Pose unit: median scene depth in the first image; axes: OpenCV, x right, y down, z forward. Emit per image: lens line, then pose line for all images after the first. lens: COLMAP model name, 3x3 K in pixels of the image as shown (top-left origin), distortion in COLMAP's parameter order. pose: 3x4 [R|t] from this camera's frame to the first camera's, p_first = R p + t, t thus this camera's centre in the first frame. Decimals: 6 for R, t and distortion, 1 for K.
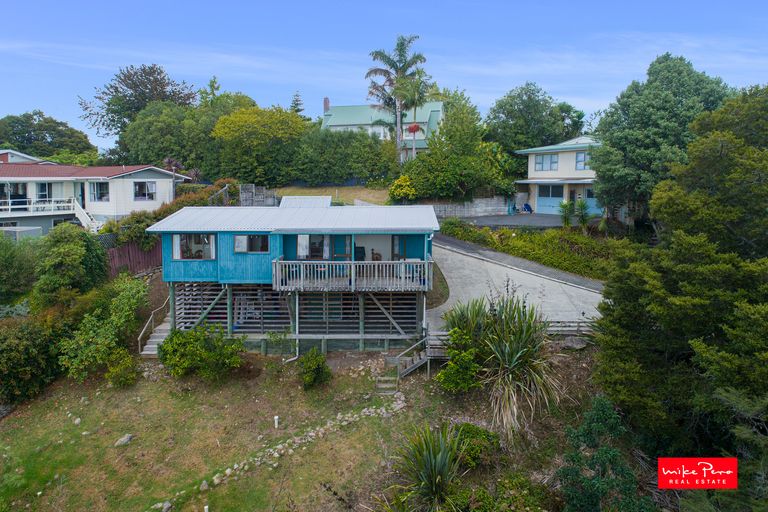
lens RADIAL K [[539.8, 0, 379.6], [0, 539.8, 185.6], [0, 0, 1]] dist [-0.000070, -0.001034]
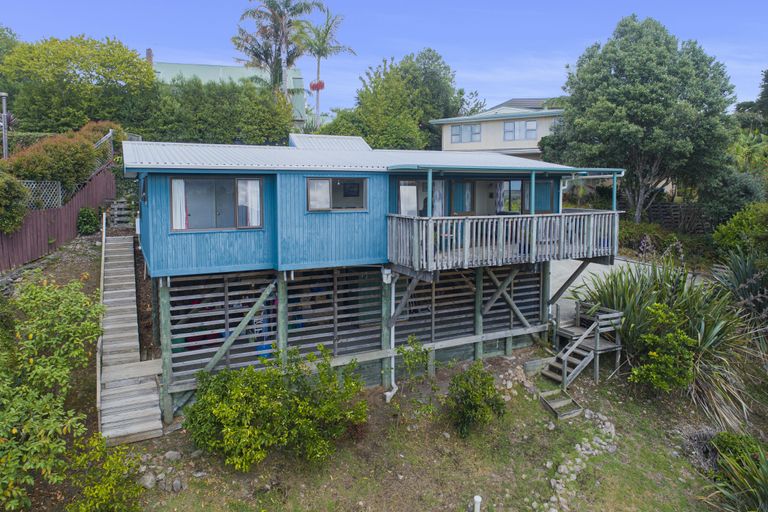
lens RADIAL K [[534.4, 0, 380.6], [0, 534.4, 190.7], [0, 0, 1]] dist [-0.001832, 0.001983]
pose [[0.878473, -0.000643, 0.477792, -0.326035], [0.003072, 0.999986, -0.004301, 0.074869], [-0.477782, 0.005246, 0.878463, 0.352067]]
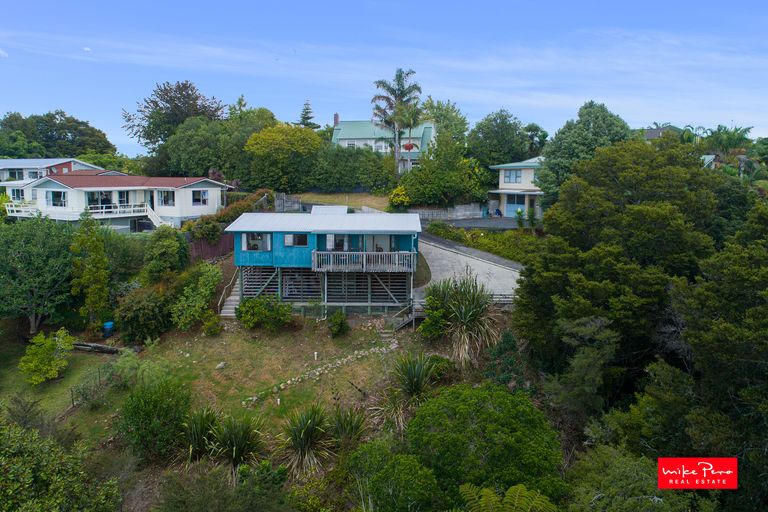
lens RADIAL K [[545.5, 0, 384.6], [0, 545.5, 172.2], [0, 0, 1]] dist [0.007038, 0.001012]
pose [[0.999909, 0.008613, 0.010386, -0.007623], [-0.008516, 0.999920, -0.009304, -0.049866], [-0.010466, 0.009215, 0.999903, -0.362050]]
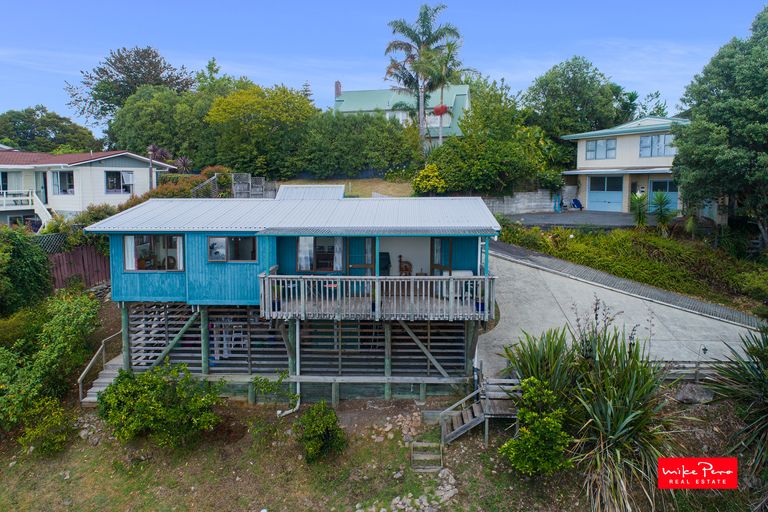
lens RADIAL K [[534.4, 0, 380.6], [0, 534.4, 190.7], [0, 0, 1]] dist [-0.001832, 0.001983]
pose [[0.999834, 0.000573, -0.018185, -0.021814], [-0.000387, 0.999947, 0.010274, 0.016635], [0.018189, -0.010265, 0.999782, 0.214050]]
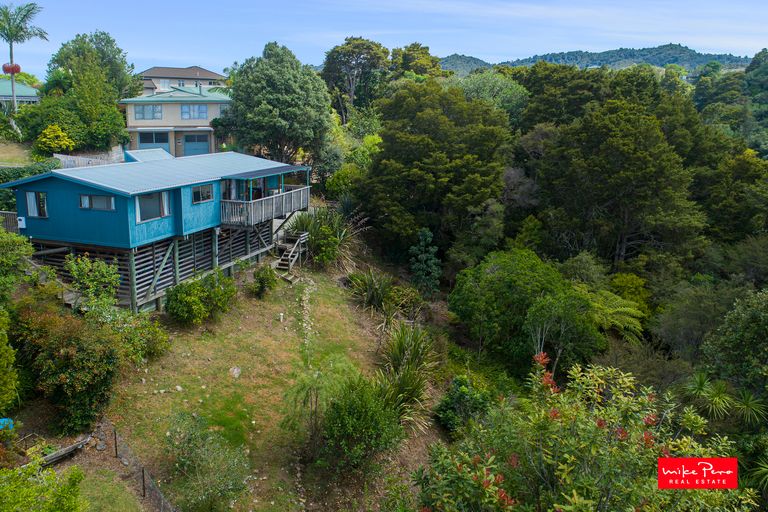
lens RADIAL K [[545.5, 0, 384.6], [0, 545.5, 172.2], [0, 0, 1]] dist [0.007038, 0.001012]
pose [[0.311725, -0.094032, 0.945508, -0.826129], [0.010161, 0.995364, 0.095640, -0.027819], [-0.950118, -0.020206, 0.311235, 0.213022]]
